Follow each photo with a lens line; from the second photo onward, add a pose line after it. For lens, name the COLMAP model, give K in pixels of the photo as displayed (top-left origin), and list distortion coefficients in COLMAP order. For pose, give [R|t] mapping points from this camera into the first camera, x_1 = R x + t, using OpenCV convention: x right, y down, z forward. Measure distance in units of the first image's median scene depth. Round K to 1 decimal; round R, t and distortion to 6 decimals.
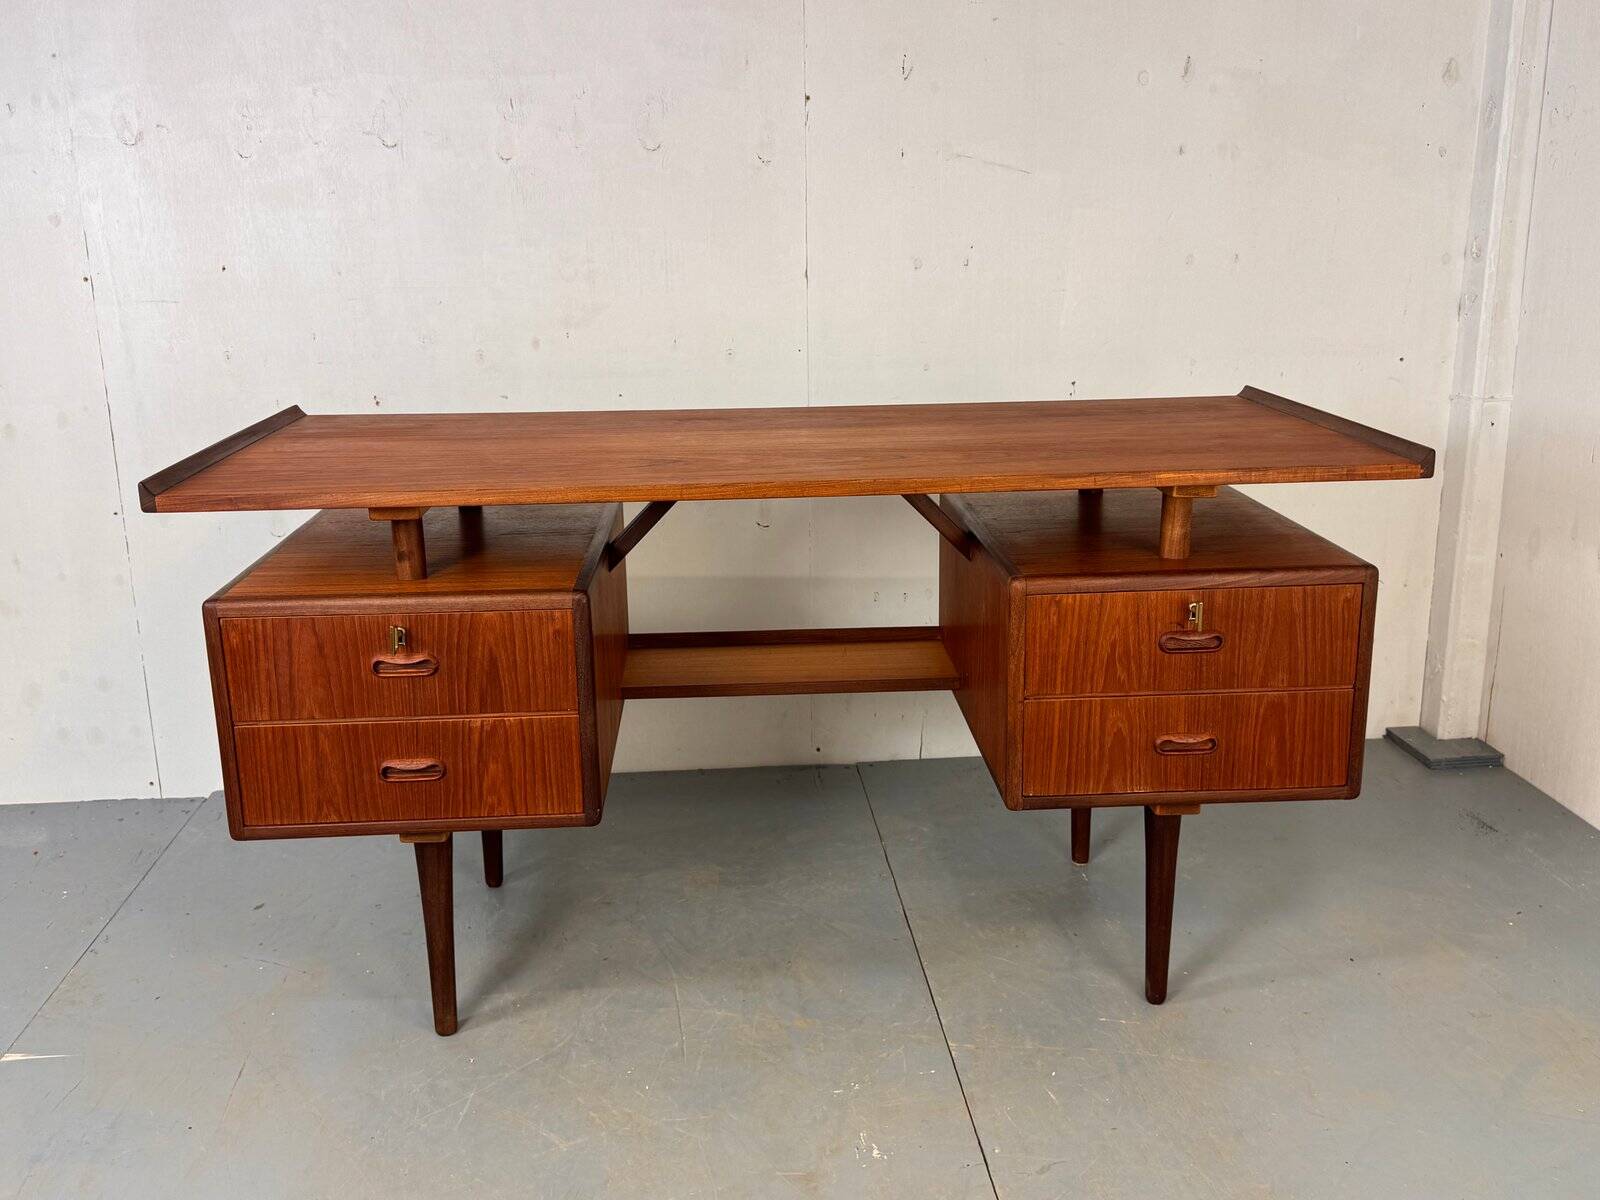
lens RADIAL K [[1439.4, 0, 799.6], [0, 1439.4, 589.8], [0, 0, 1]] dist [0.127837, -0.222435]
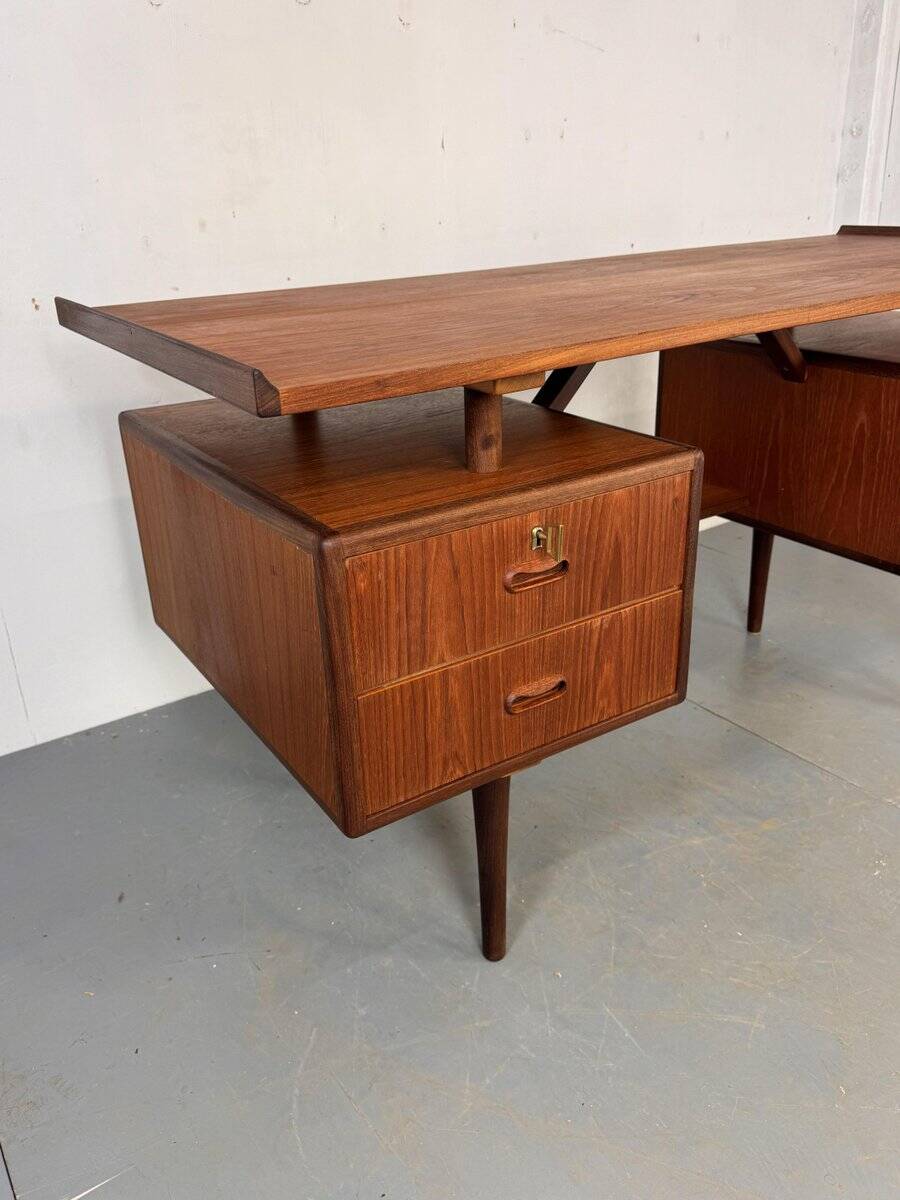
lens RADIAL K [[957.8, 0, 449.3], [0, 957.8, 599.6], [0, 0, 1]] dist [0.076932, -0.101185]
pose [[0.866982, -0.216277, 0.448960, -0.544863], [0.153187, 0.972957, 0.172884, -0.032981], [-0.474210, -0.081112, 0.876667, 0.535942]]
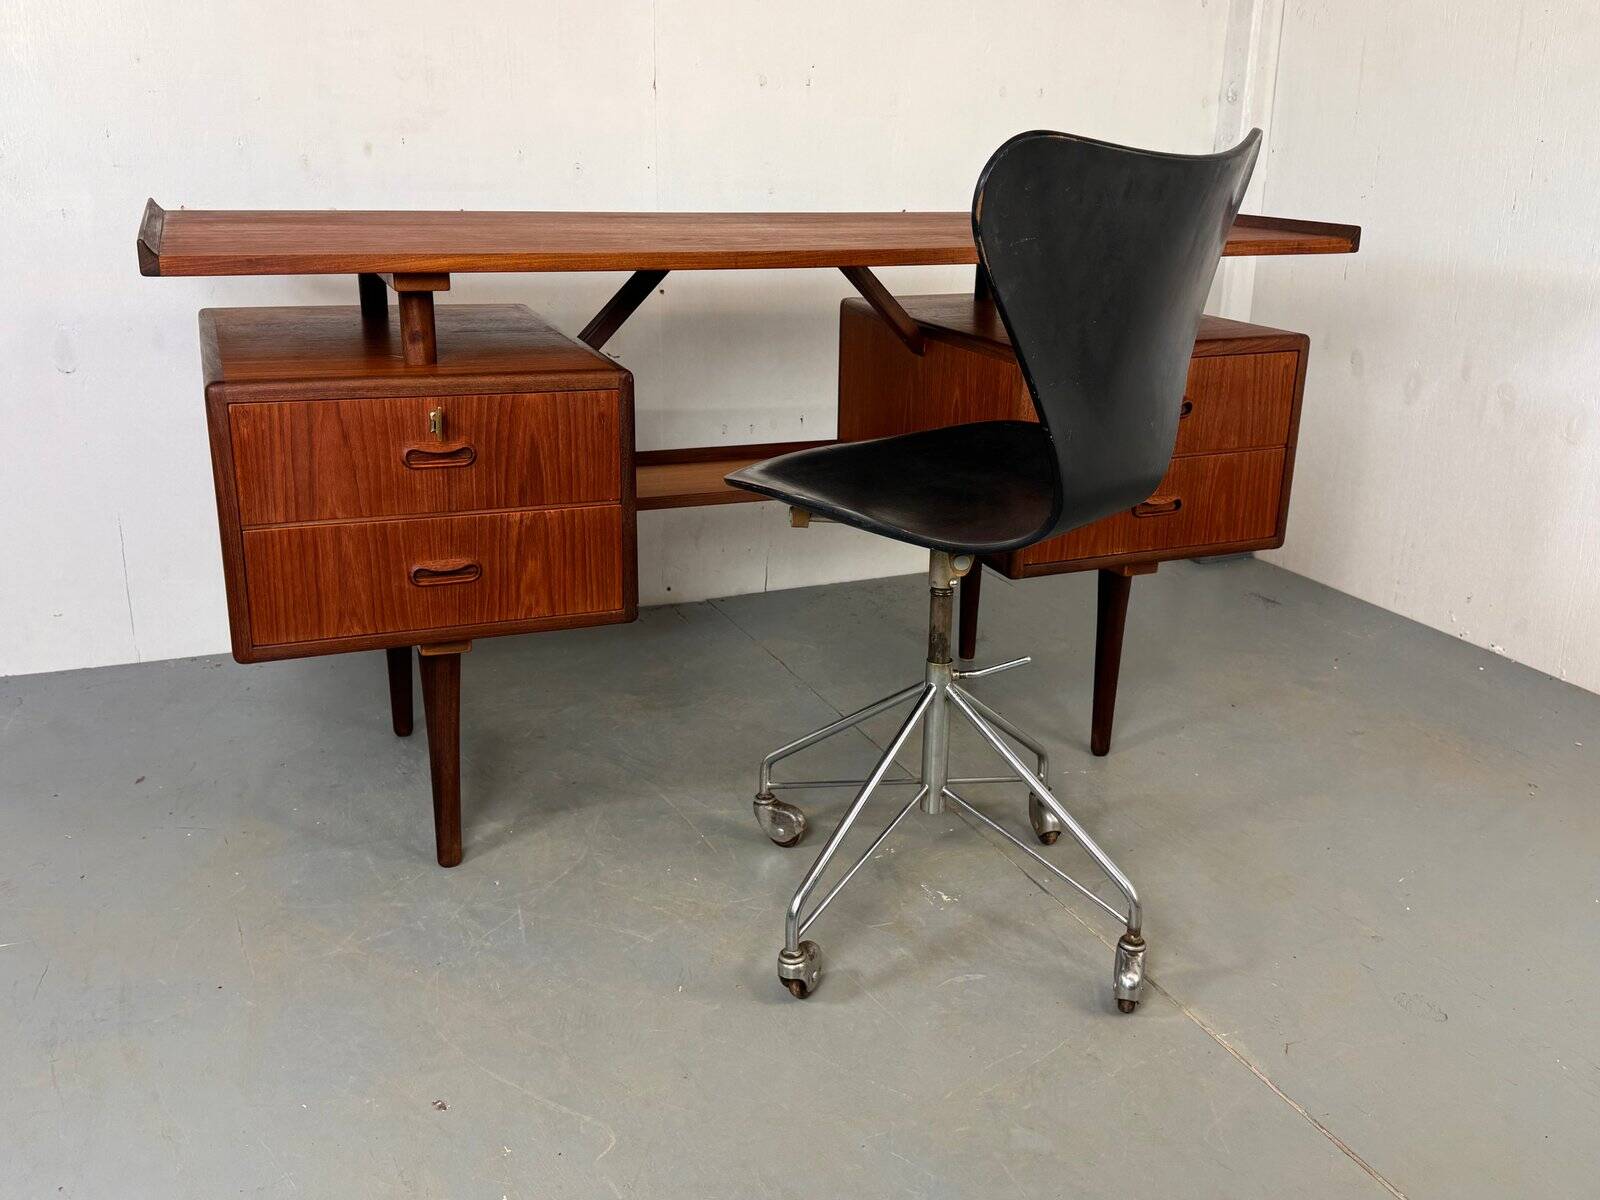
lens RADIAL K [[1439.4, 0, 818.7], [0, 1439.4, 594.4], [0, 0, 1]] dist [0.127837, -0.222435]
pose [[0.942426, -0.070266, 0.326950, -0.342727], [0.052172, 0.996598, 0.063798, 0.091244], [-0.330320, -0.043067, 0.942886, 0.051968]]
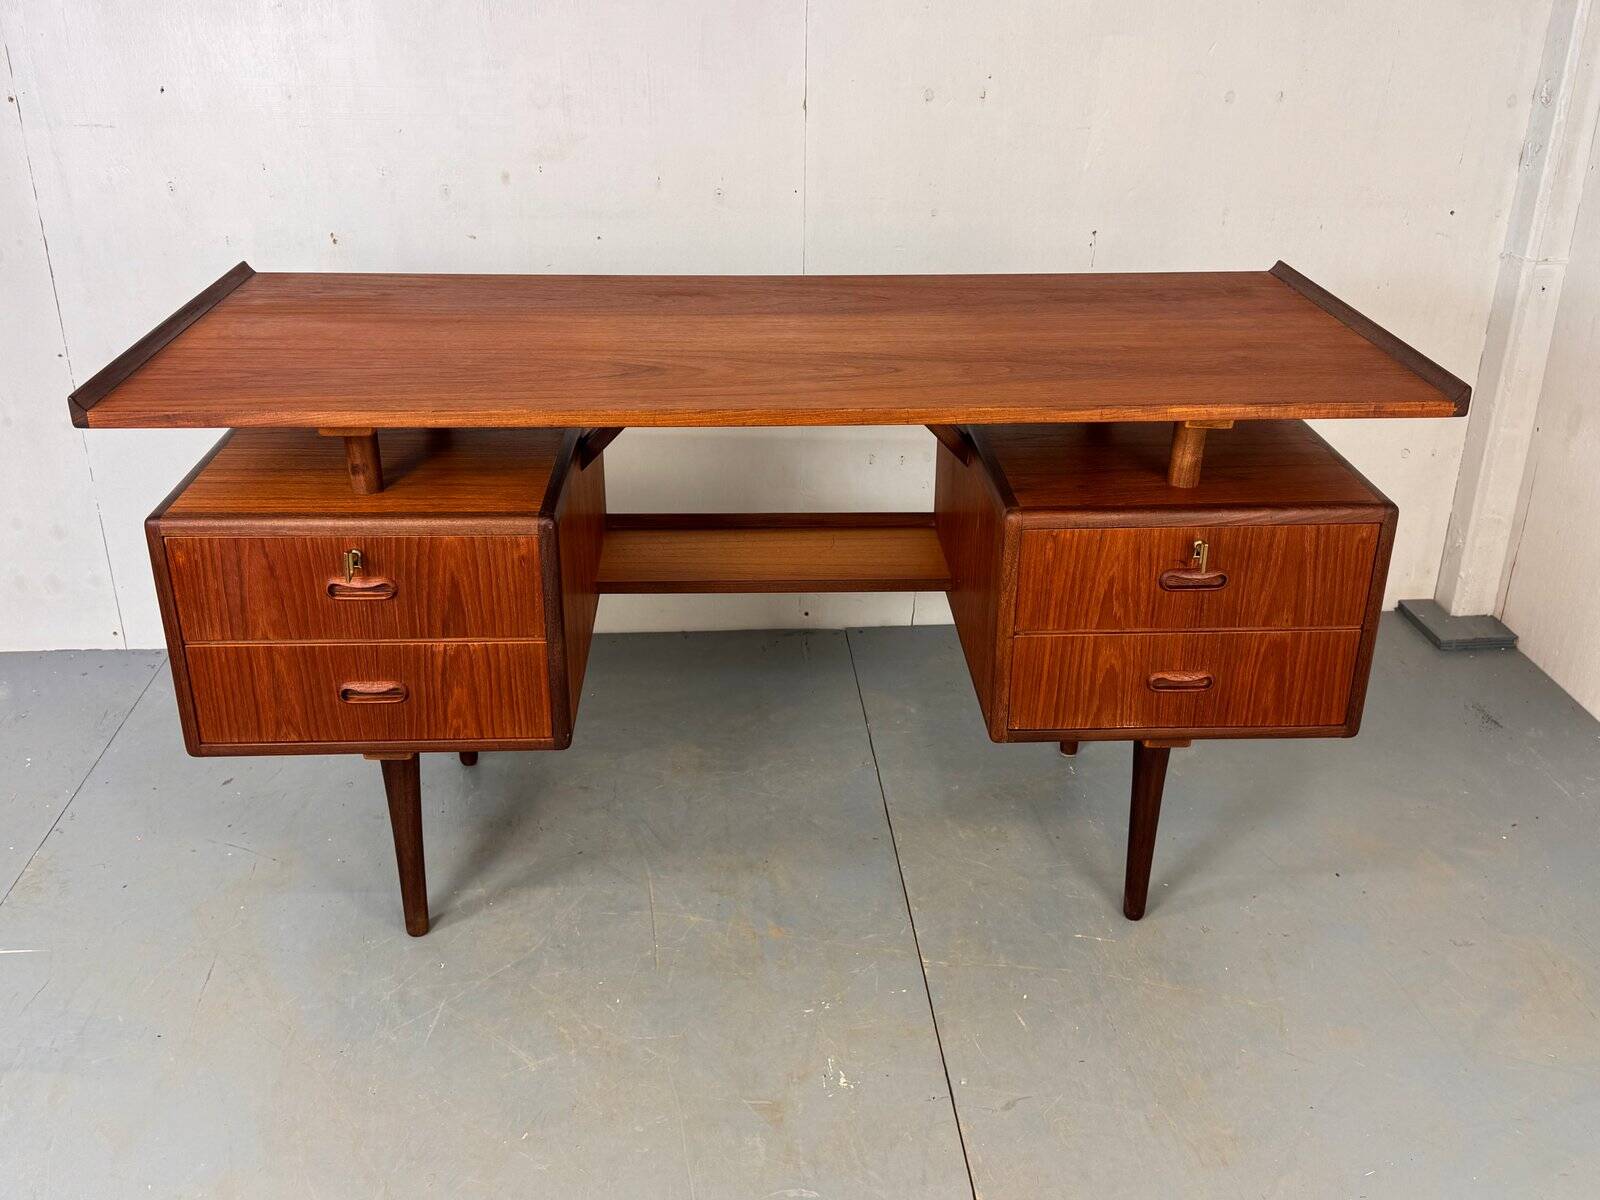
lens RADIAL K [[1492.8, 0, 803.0], [0, 1492.8, 588.0], [0, 0, 1]] dist [0.055724, 0.000000]
pose [[0.999682, 0.025175, 0.001689, 0.013686], [-0.025101, 0.985473, 0.167966, -0.116442], [0.002564, -0.167955, 0.985791, 0.035324]]
